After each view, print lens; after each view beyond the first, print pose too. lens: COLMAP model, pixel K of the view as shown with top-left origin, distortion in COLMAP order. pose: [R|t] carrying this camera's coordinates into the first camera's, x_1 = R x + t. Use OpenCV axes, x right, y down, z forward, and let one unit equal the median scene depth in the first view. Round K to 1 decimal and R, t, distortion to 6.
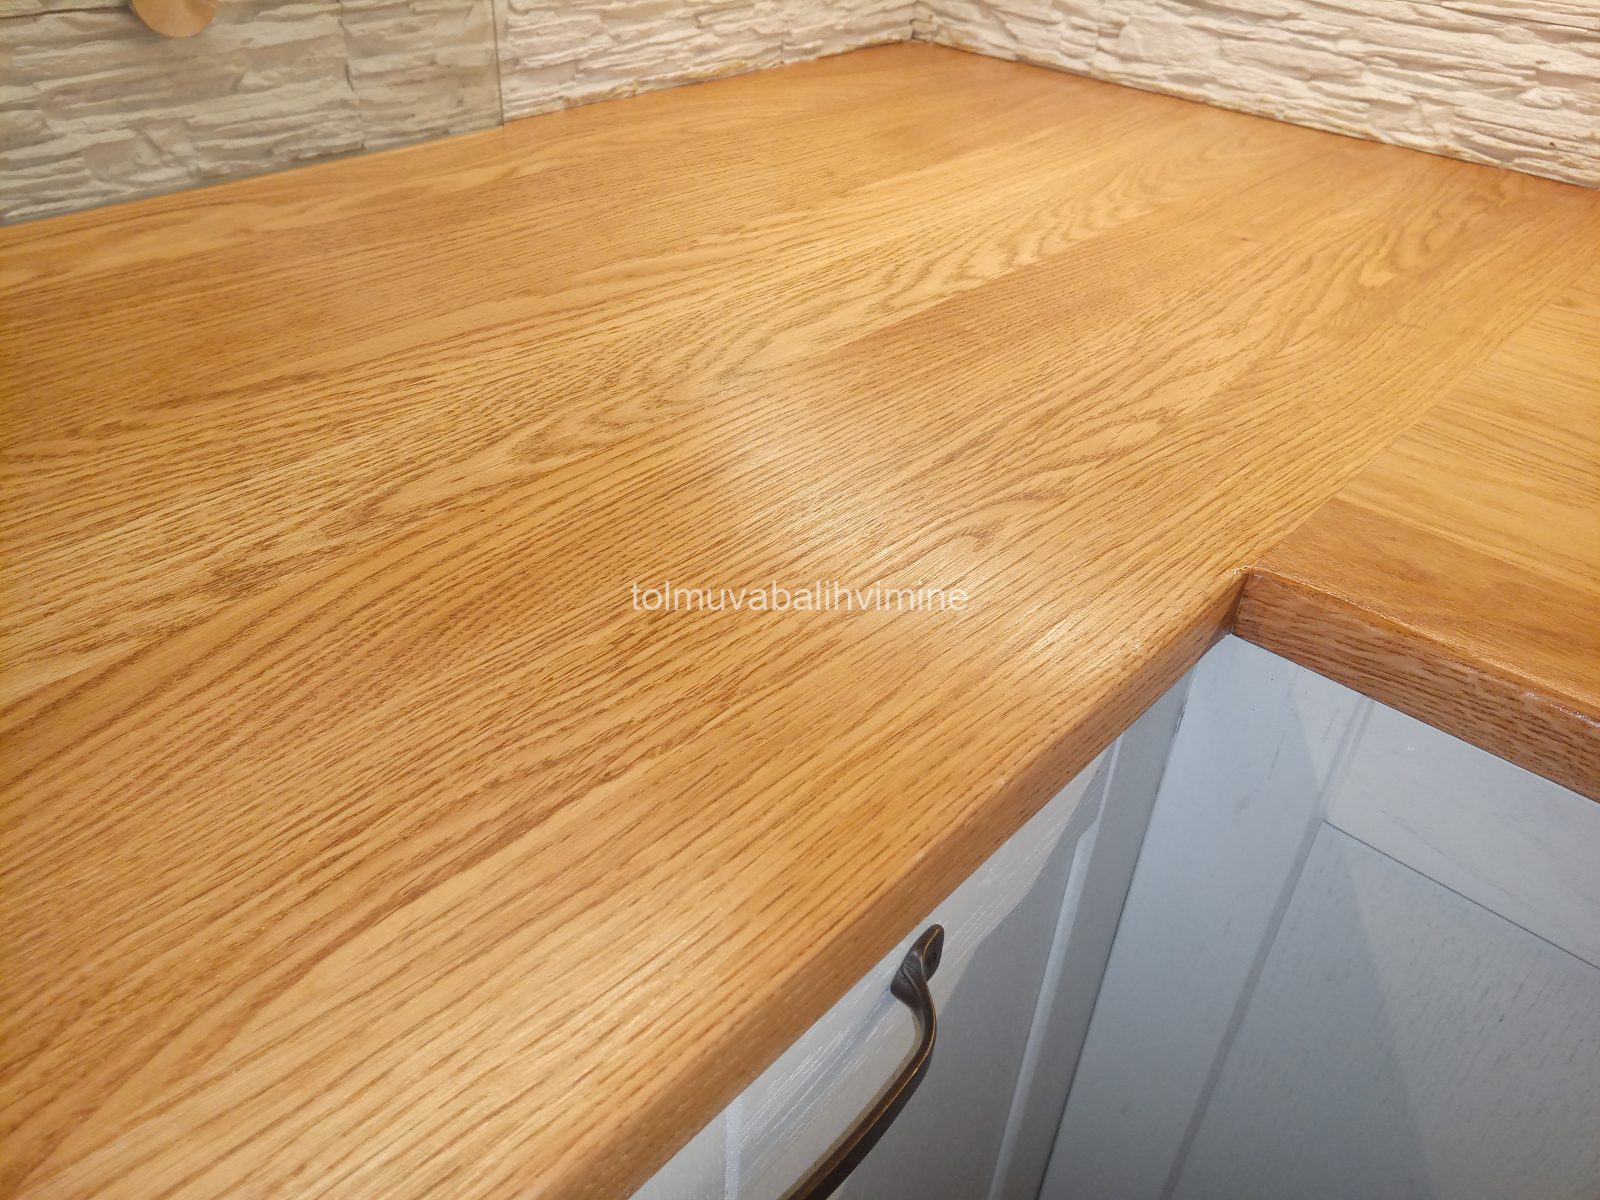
lens RADIAL K [[1244.6, 0, 790.8], [0, 1244.6, 583.8], [0, 0, 1]] dist [0.029932, -0.039489]
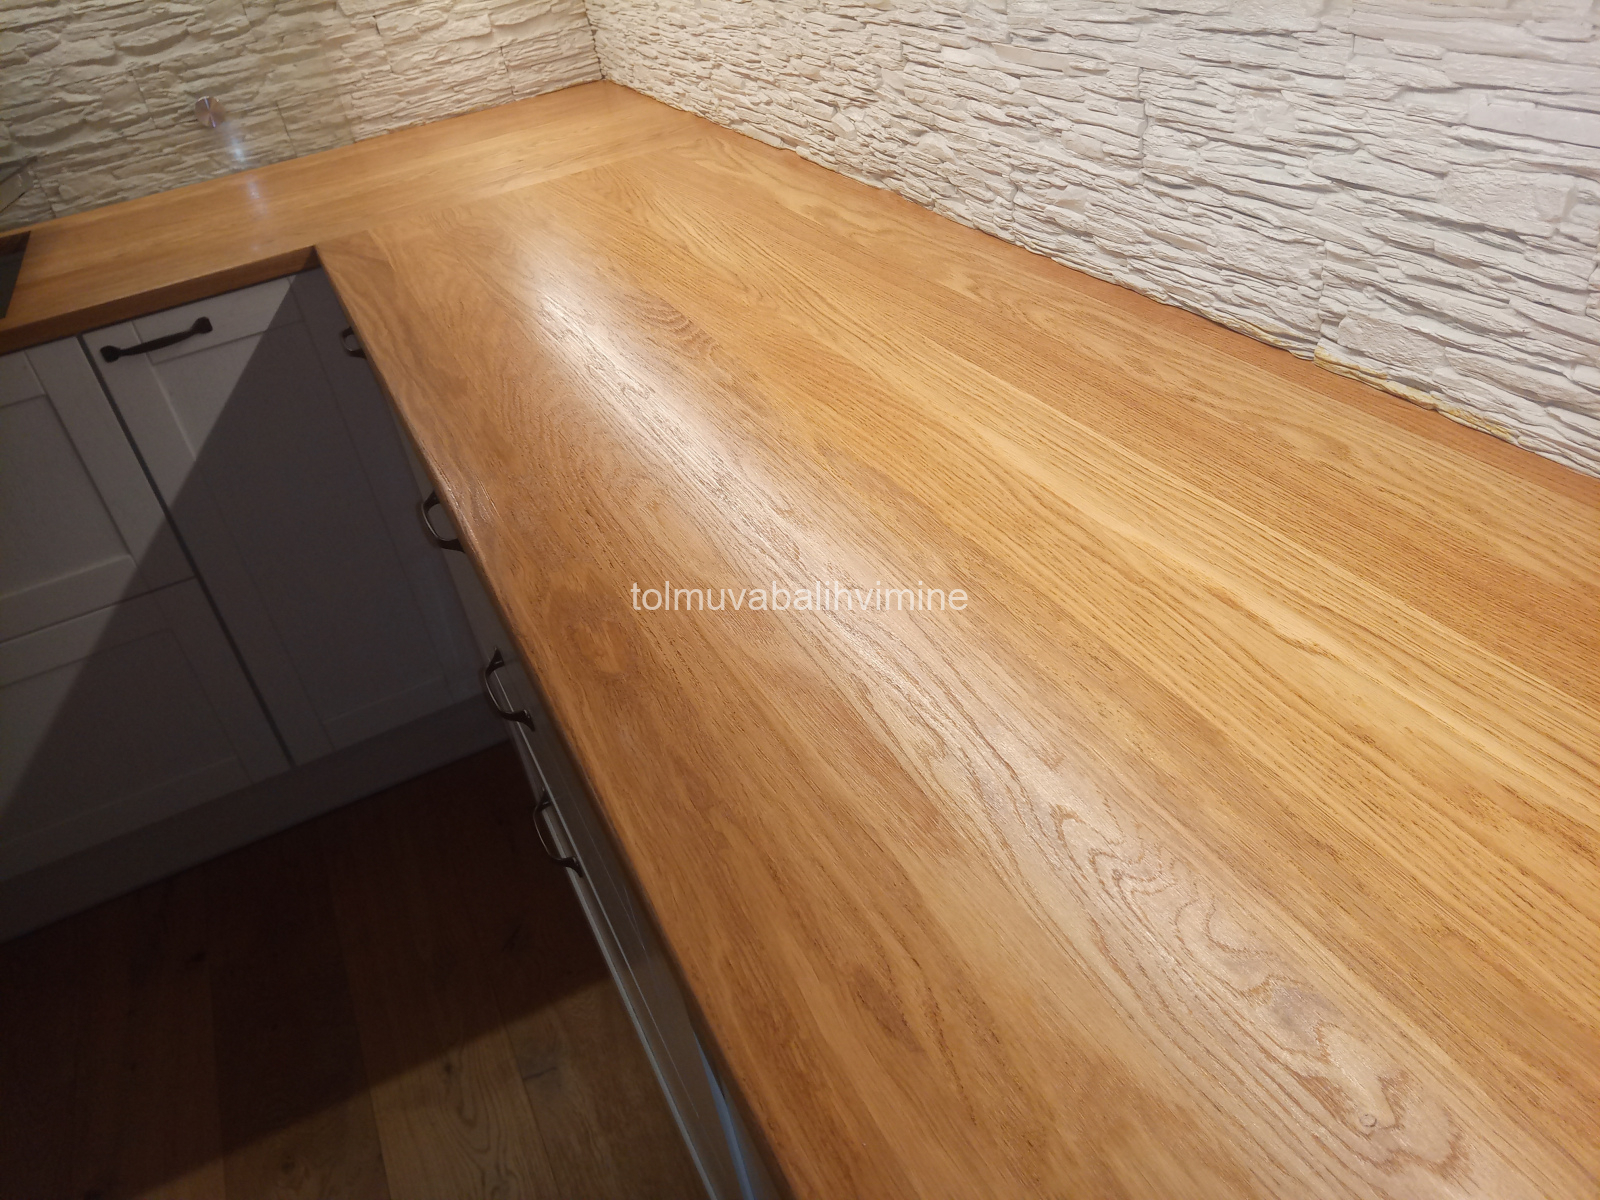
lens RADIAL K [[1244.6, 0, 781.0], [0, 1244.6, 587.6], [0, 0, 1]] dist [0.029932, -0.039489]
pose [[0.897877, 0.057346, -0.436495, 1.854972], [-0.056004, 0.998303, 0.015955, 0.492991], [0.436669, 0.010120, 0.899565, -0.999978]]
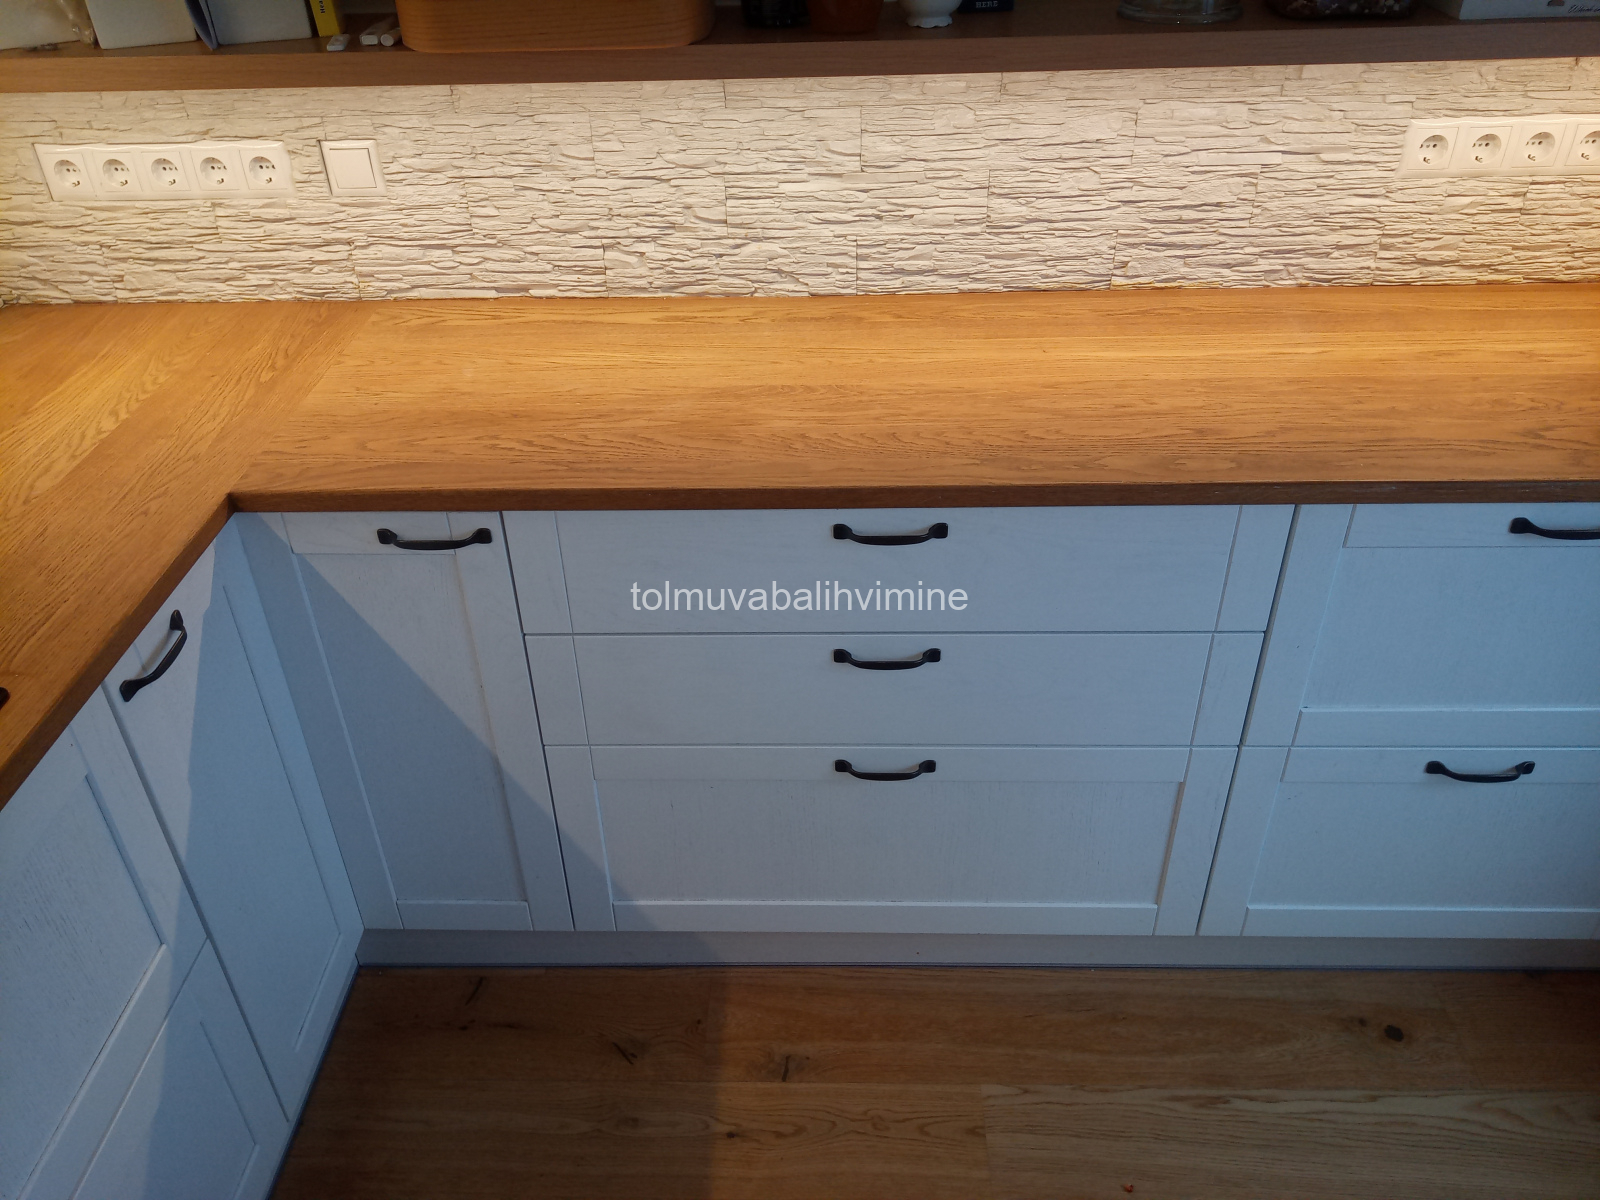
lens RADIAL K [[1244.6, 0, 799.2], [0, 1244.6, 592.9], [0, 0, 1]] dist [0.029932, -0.039489]
pose [[0.758186, -0.419017, 0.499579, -0.149328], [0.417526, 0.900489, 0.121618, 0.257611], [-0.500825, 0.116378, 0.857689, -1.458198]]
